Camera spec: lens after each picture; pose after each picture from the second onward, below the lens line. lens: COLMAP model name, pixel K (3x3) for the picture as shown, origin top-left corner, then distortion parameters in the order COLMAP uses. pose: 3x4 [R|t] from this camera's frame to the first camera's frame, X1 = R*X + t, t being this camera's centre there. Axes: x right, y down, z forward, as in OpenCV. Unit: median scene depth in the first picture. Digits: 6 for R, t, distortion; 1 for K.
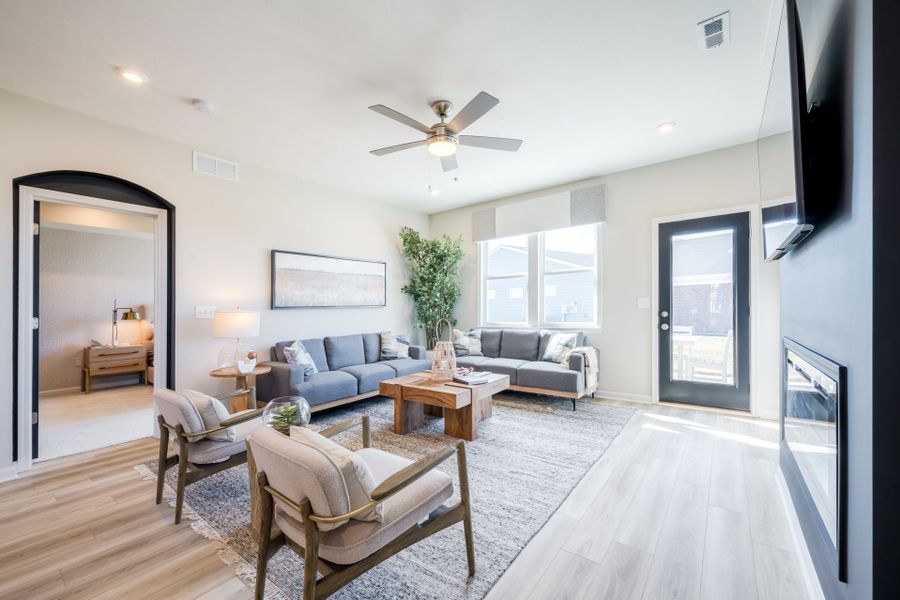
lens RADIAL K [[359.6, 0, 456.1], [0, 359.6, 308.7], [0, 0, 1]] dist [0.002834, 0.000338]
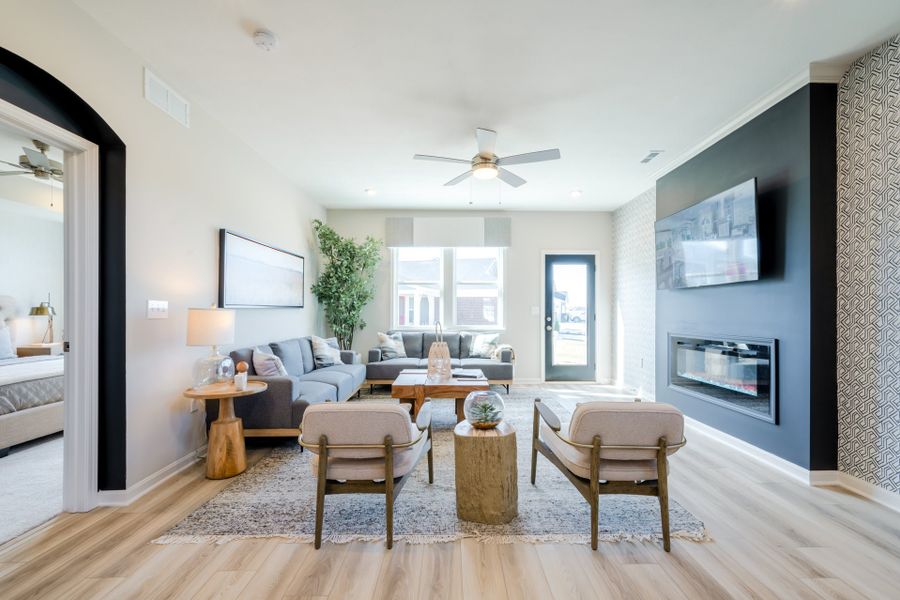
lens RADIAL K [[359.6, 0, 455.3], [0, 359.6, 313.9], [0, 0, 1]] dist [0.002834, 0.000338]
pose [[0.795731, 0.018238, 0.605375, -0.514512], [-0.017620, 0.999821, -0.006962, 0.010367], [-0.605394, -0.005127, 0.795910, 0.087546]]
